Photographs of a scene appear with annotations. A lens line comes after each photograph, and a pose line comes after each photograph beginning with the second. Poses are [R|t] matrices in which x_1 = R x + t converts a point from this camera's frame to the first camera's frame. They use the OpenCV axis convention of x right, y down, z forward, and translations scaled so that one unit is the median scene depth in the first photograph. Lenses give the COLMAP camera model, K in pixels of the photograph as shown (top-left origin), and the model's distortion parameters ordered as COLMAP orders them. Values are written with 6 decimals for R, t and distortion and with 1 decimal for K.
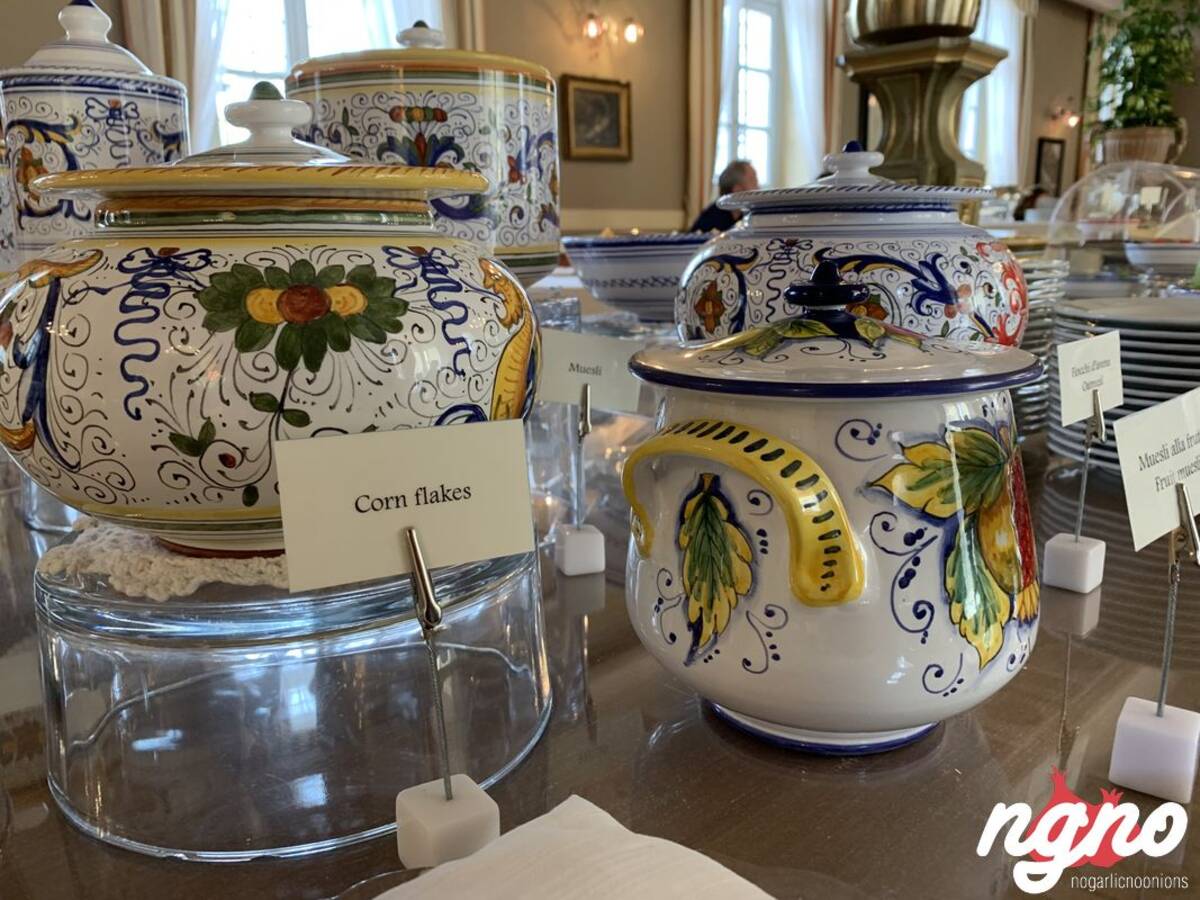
lens RADIAL K [[943.3, 0, 600.0], [0, 943.3, 450.0], [0, 0, 1]] dist [0.028620, -0.048678]
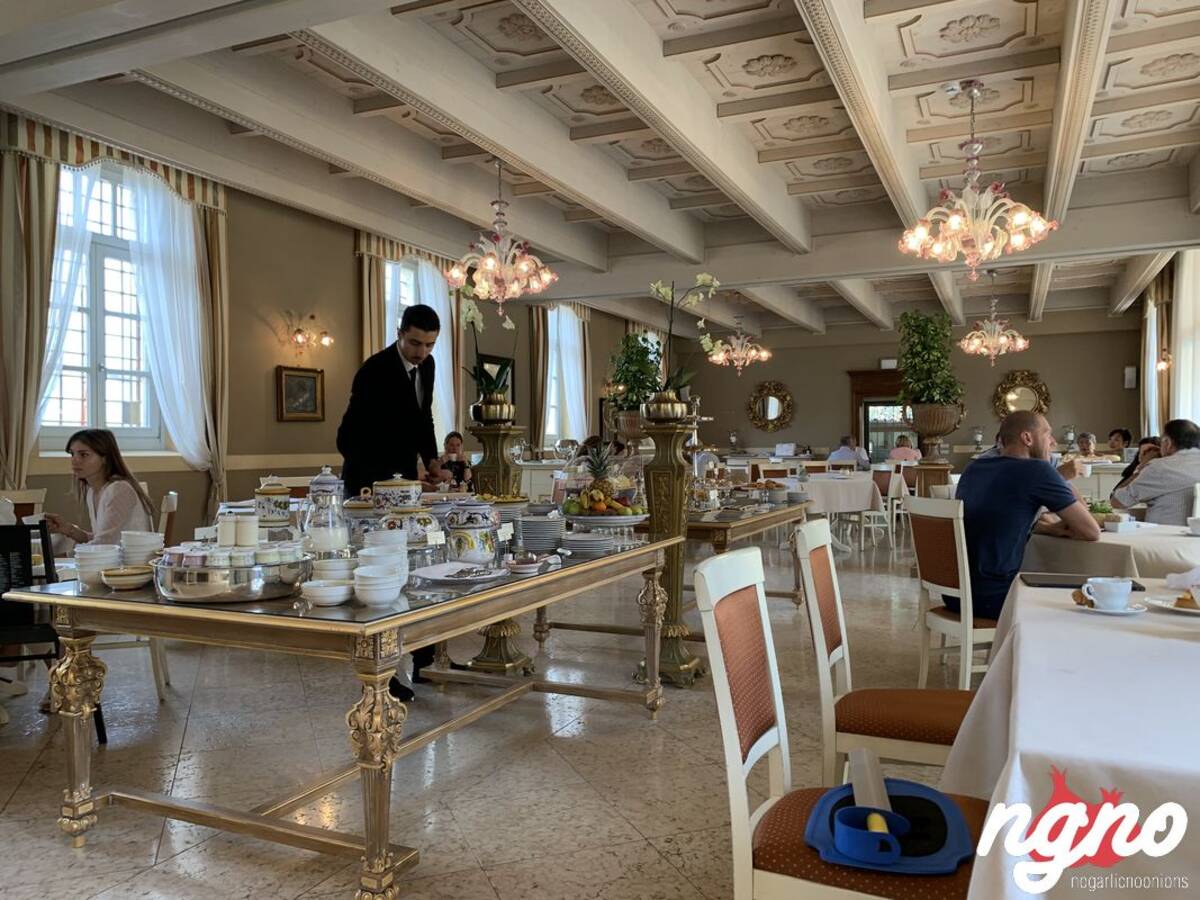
lens RADIAL K [[943.3, 0, 600.0], [0, 943.3, 450.0], [0, 0, 1]] dist [0.028620, -0.048678]
pose [[0.928266, 0.001405, 0.371914, -1.344272], [0.080403, 0.975587, -0.204367, 0.778767], [-0.363121, 0.219610, 0.905491, -5.309997]]
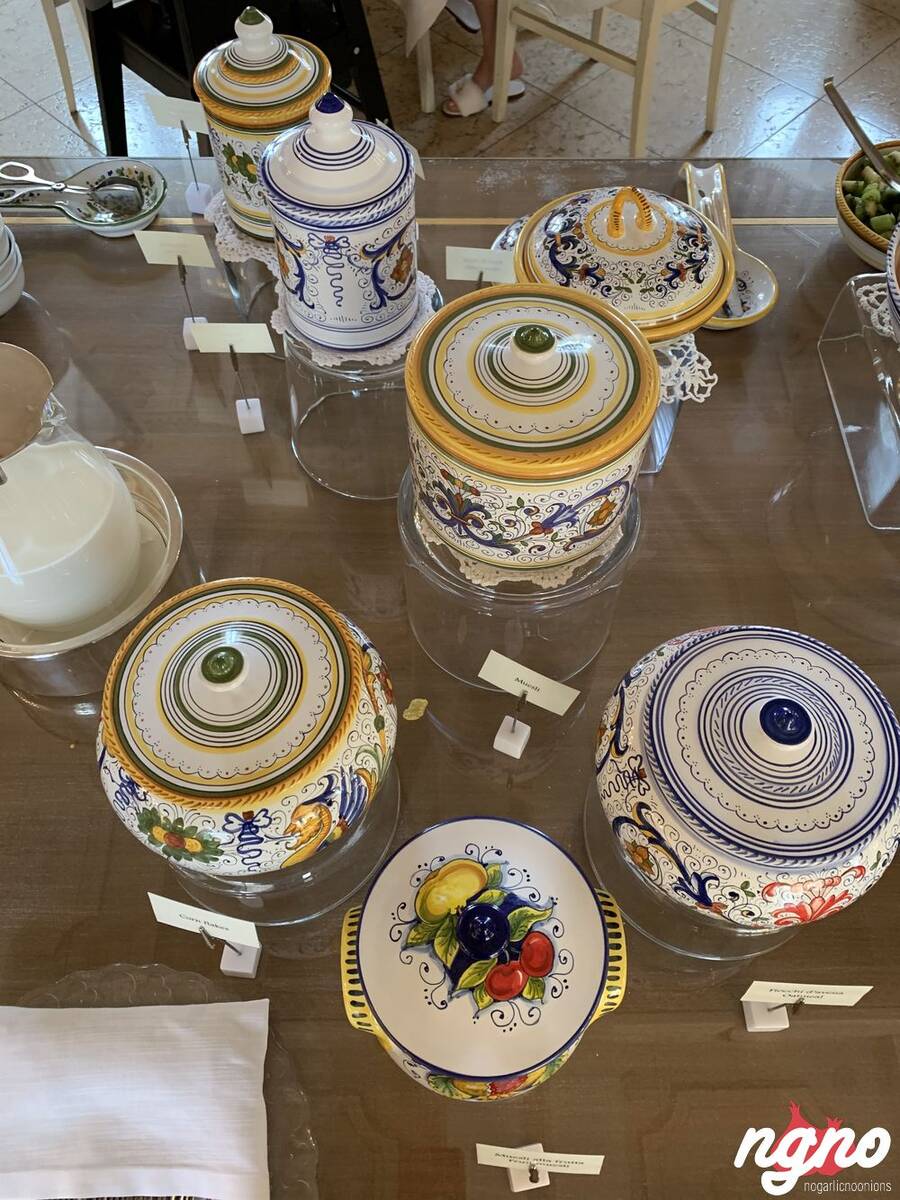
lens RADIAL K [[943.3, 0, 450.0], [0, 943.3, 600.0], [0, 0, 1]] dist [0.028620, -0.048678]
pose [[0.732807, 0.598745, -0.323262, 0.258674], [-0.157008, 0.611052, 0.775864, -1.153071], [0.662074, -0.517804, 0.541791, 0.284497]]
